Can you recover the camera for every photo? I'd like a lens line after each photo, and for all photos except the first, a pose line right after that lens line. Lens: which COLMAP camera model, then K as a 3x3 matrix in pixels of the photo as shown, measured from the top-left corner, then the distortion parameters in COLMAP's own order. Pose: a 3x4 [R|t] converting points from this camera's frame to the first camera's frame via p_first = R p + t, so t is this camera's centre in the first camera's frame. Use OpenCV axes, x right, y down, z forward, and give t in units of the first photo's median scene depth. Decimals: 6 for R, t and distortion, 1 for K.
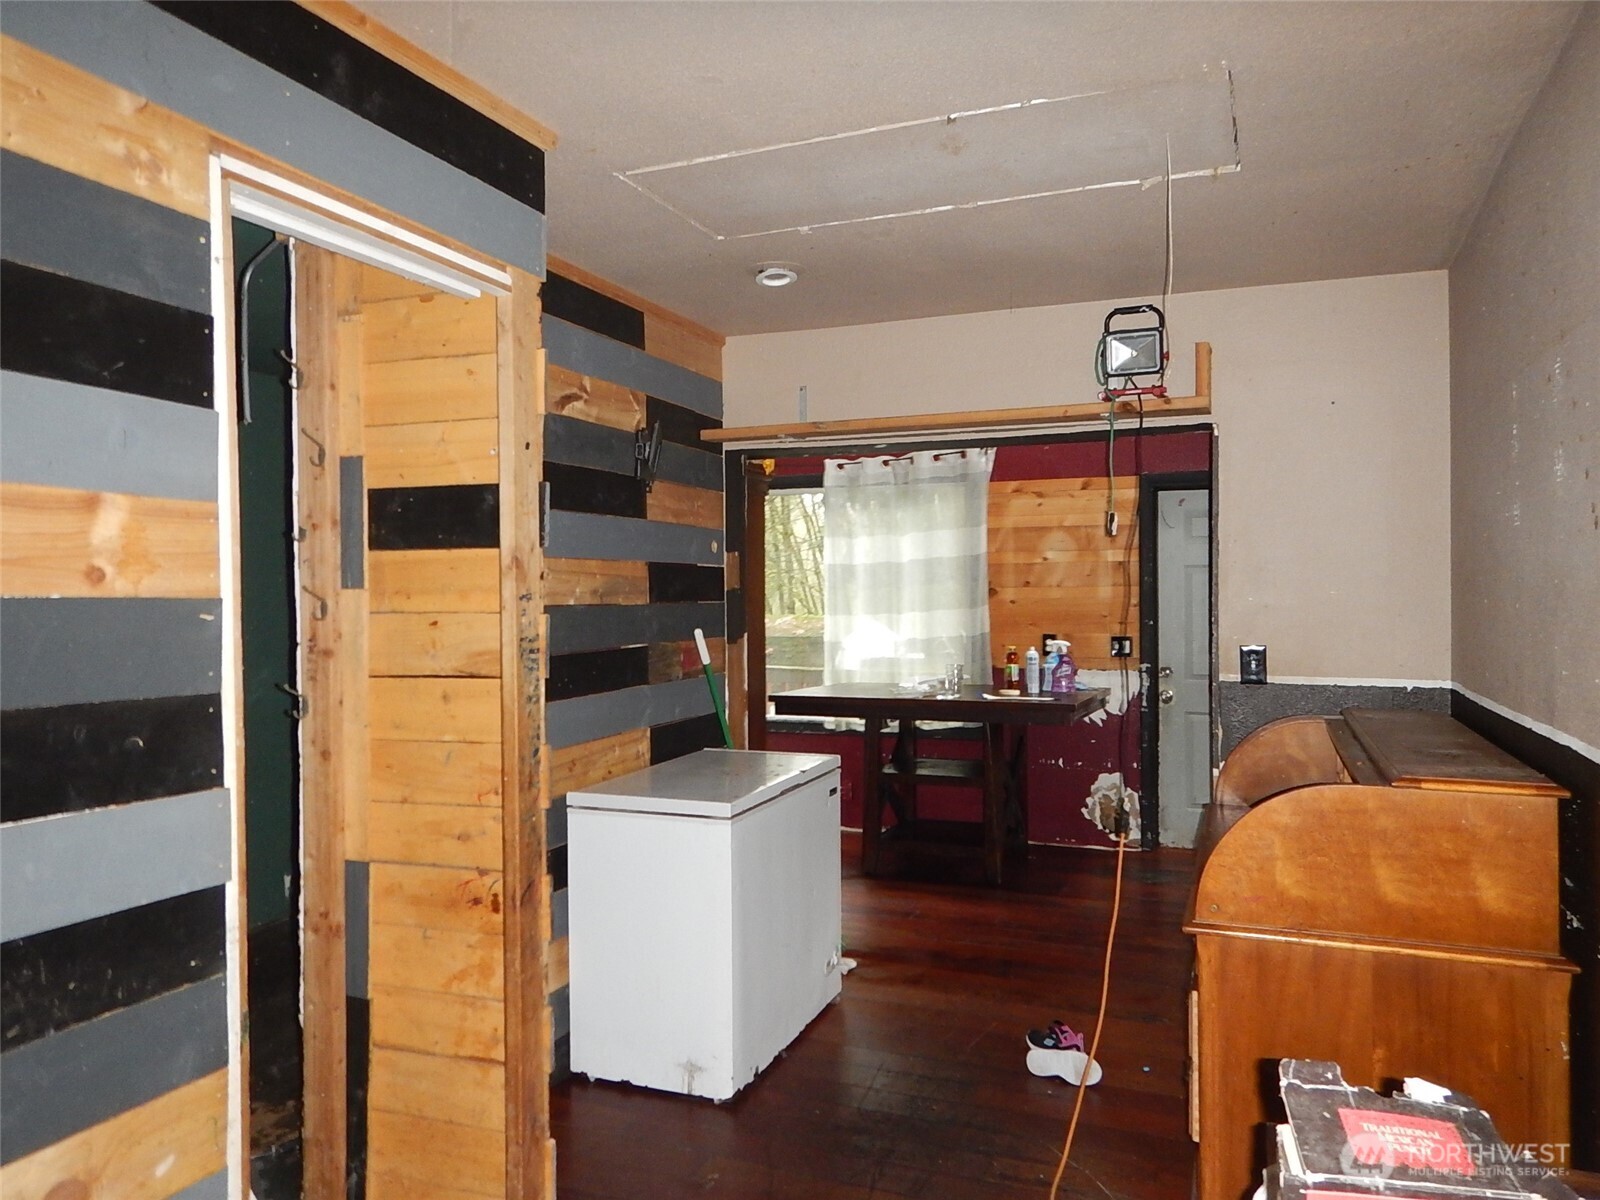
lens RADIAL K [[1143.9, 0, 799.6], [0, 1143.9, 599.4], [0, 0, 1]] dist [0.031858, 0.002206]
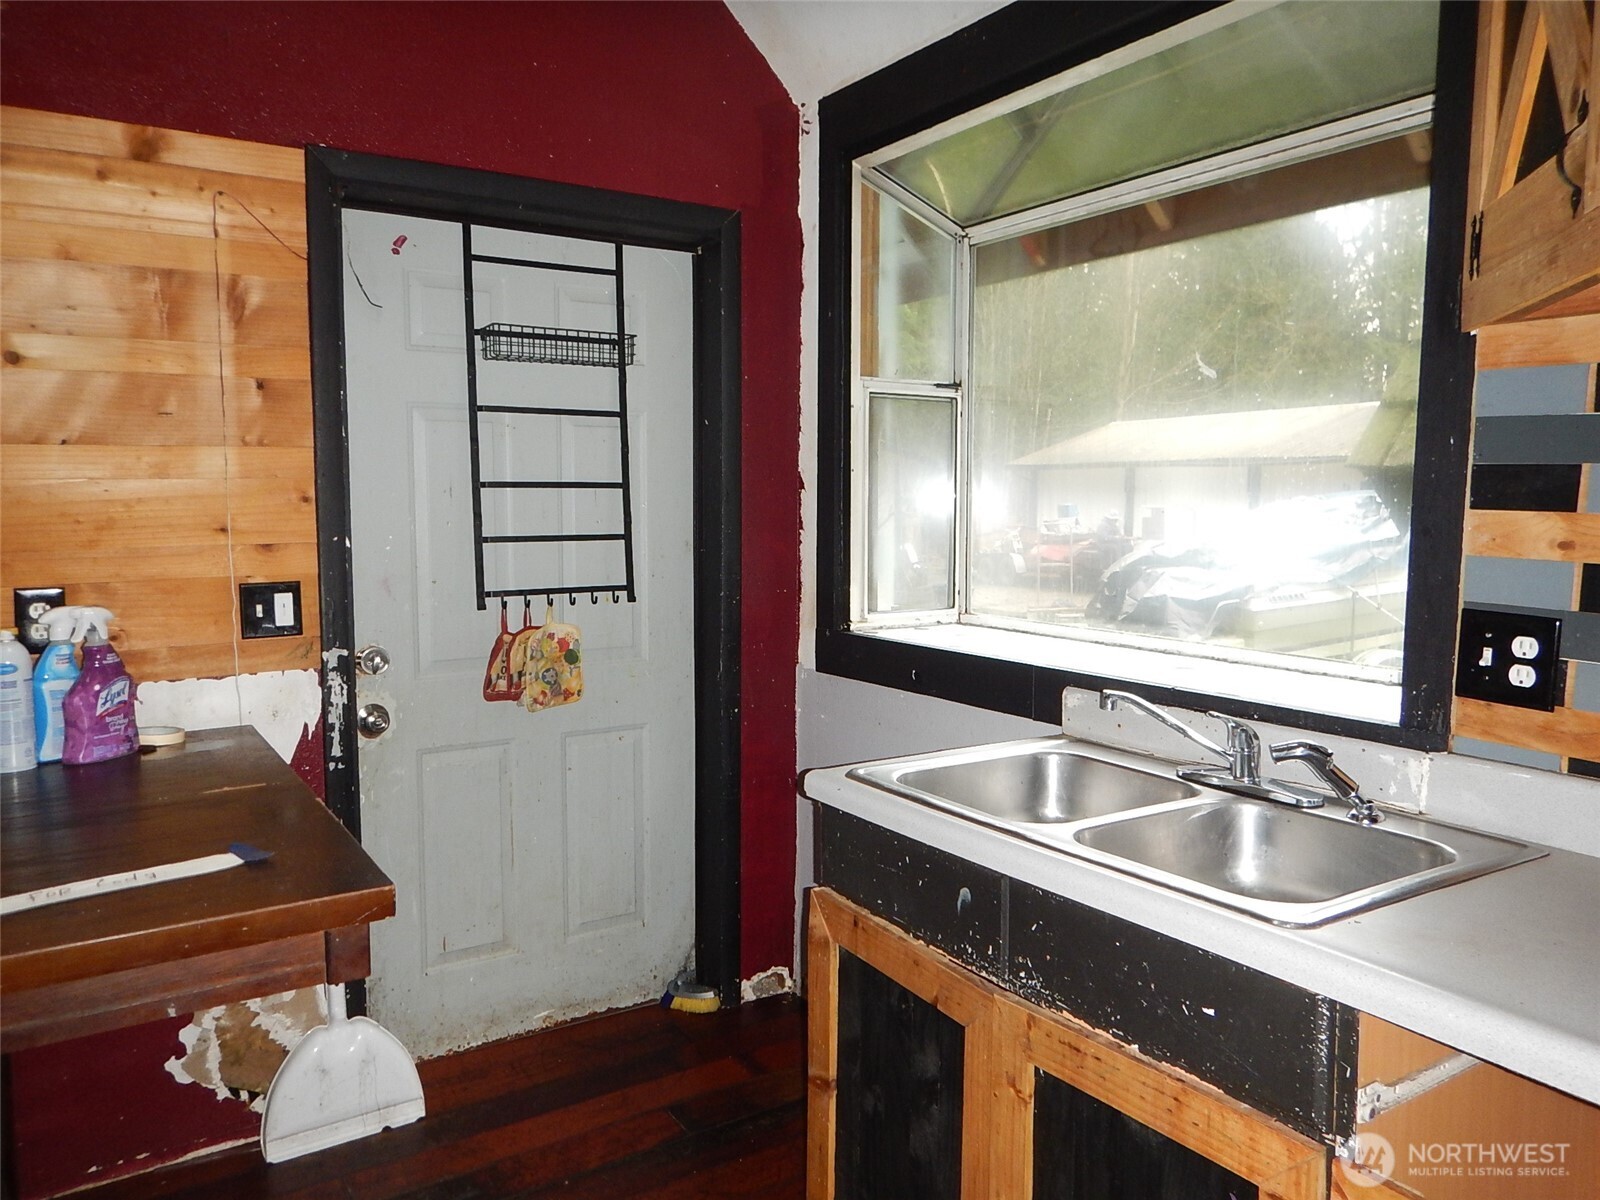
lens RADIAL K [[1143.9, 0, 796.9], [0, 1143.9, 591.2], [0, 0, 1]] dist [0.031858, 0.002206]
pose [[0.588160, -0.067323, 0.805938, 0.077897], [0.006025, 0.996866, 0.078875, 0.006149], [-0.808722, -0.041535, 0.586722, 0.634254]]
